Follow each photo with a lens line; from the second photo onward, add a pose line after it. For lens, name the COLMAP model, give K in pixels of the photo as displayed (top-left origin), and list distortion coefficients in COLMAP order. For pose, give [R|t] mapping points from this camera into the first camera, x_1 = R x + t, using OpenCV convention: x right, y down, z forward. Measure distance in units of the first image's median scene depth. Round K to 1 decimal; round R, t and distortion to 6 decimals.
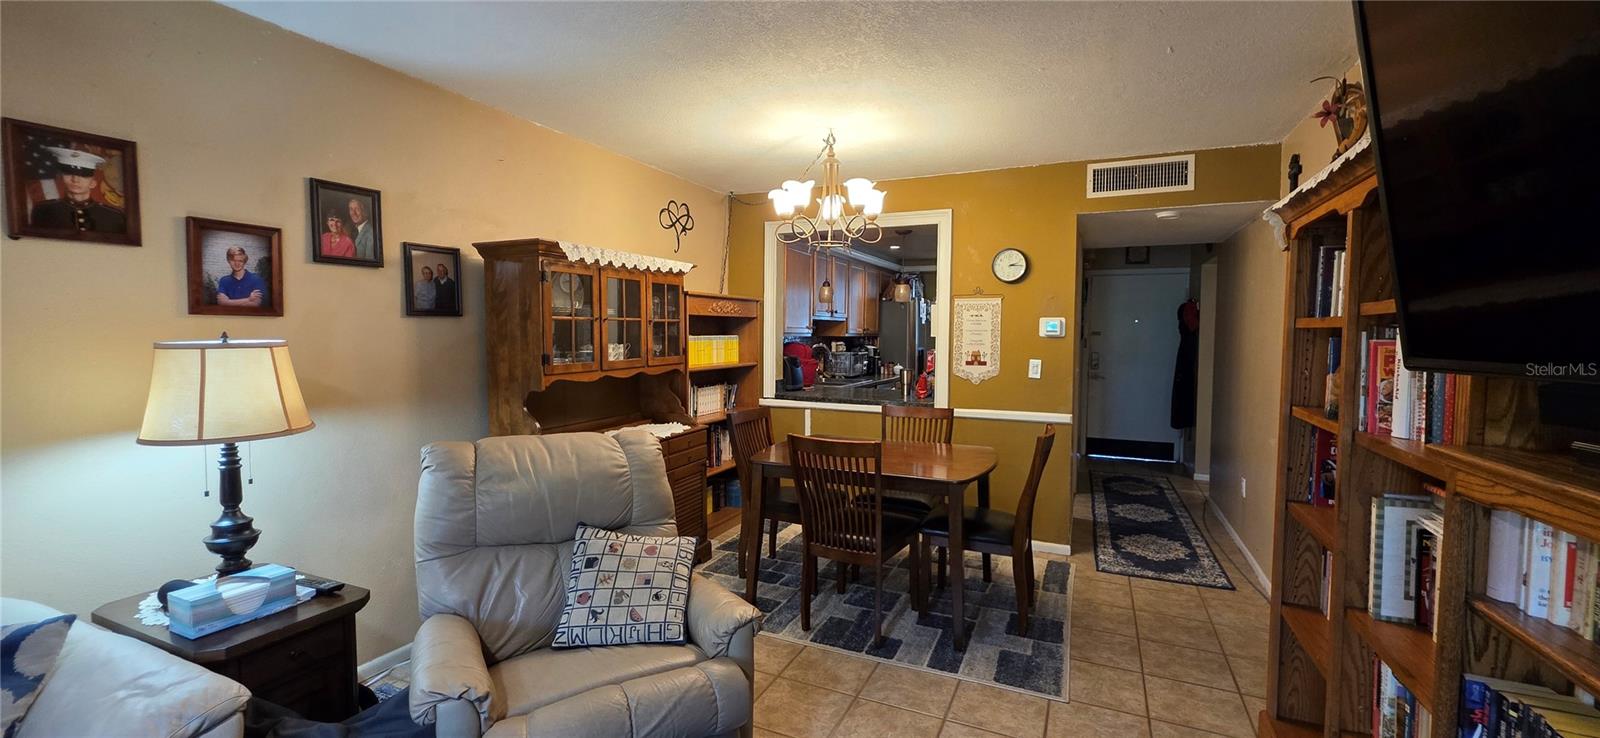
lens RADIAL K [[648.7, 0, 792.4], [0, 648.7, 365.8], [0, 0, 1]] dist [0.001281, -0.000164]
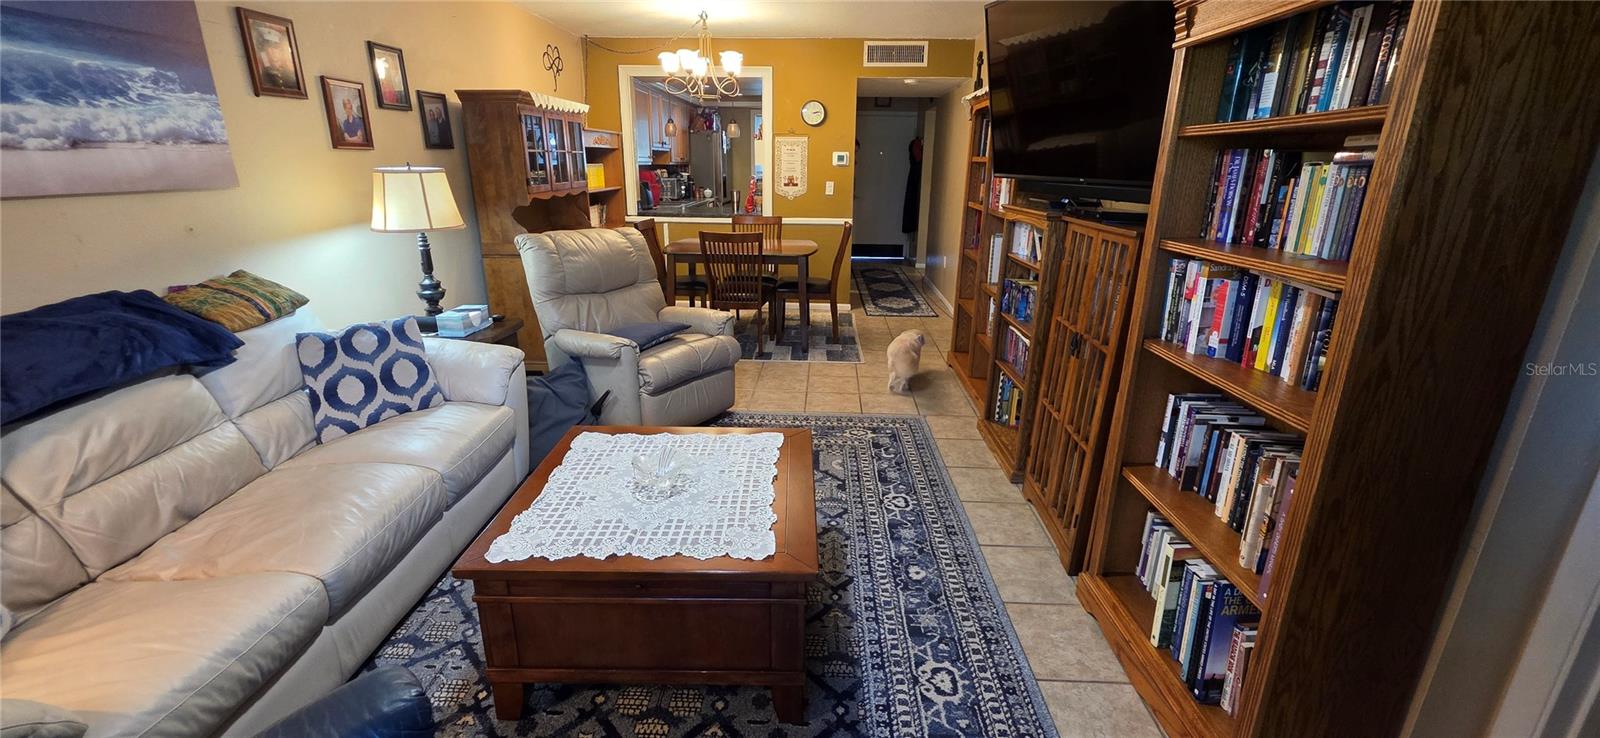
lens RADIAL K [[648.7, 0, 792.4], [0, 648.7, 365.8], [0, 0, 1]] dist [0.001281, -0.000164]
pose [[0.927827, -0.108786, 0.356795, -0.316183], [0.014803, 0.966512, 0.256193, 0.018317], [-0.372717, -0.232421, 0.898366, -0.447589]]
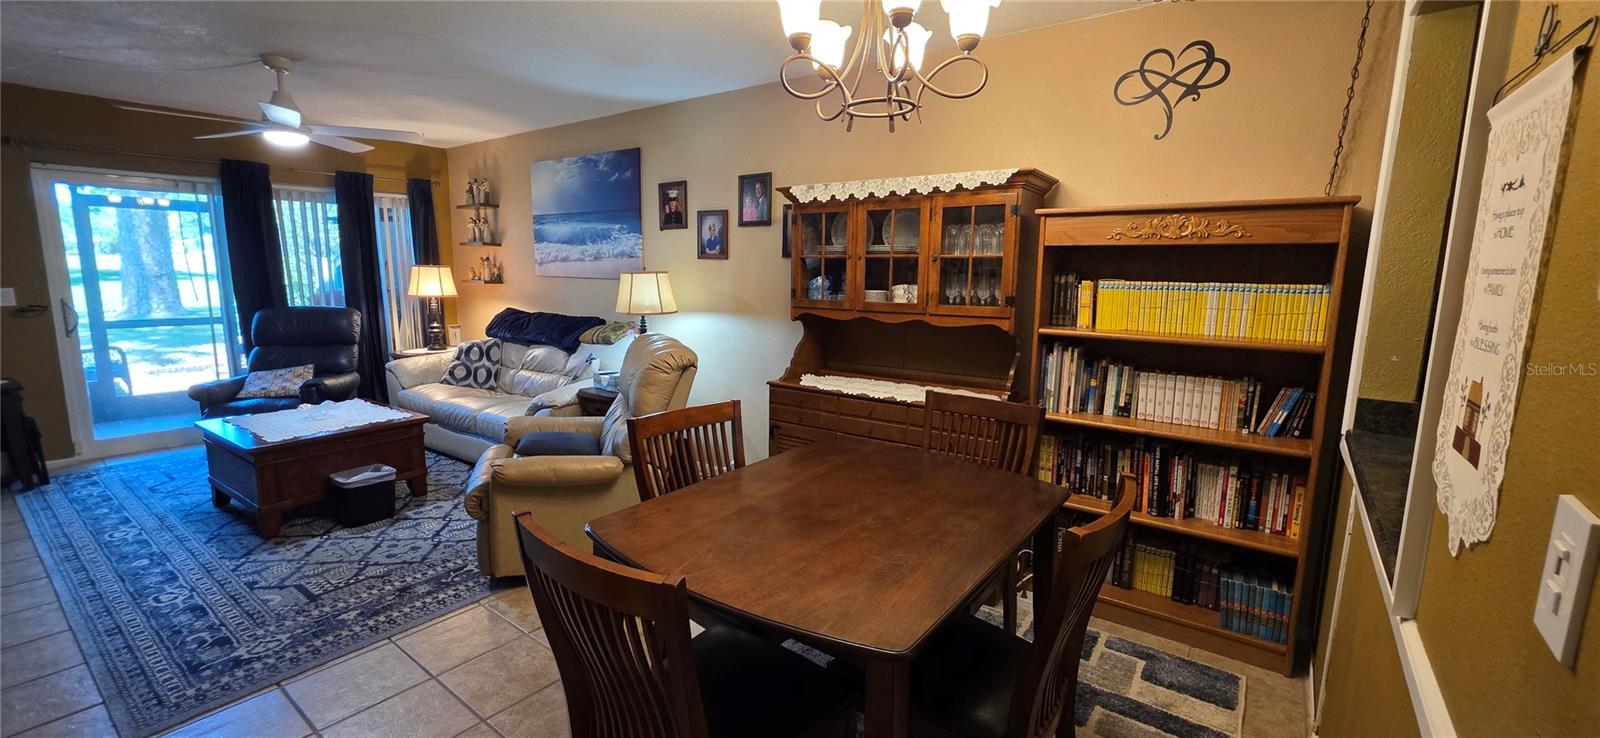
lens RADIAL K [[647.6, 0, 810.2], [0, 647.6, 369.4], [0, 0, 1]] dist [-0.000742, -0.000171]
pose [[-0.205662, 0.146799, -0.967550, 0.599291], [-0.066329, 0.984321, 0.163442, -0.053532], [0.976373, 0.097790, -0.192701, 1.016913]]
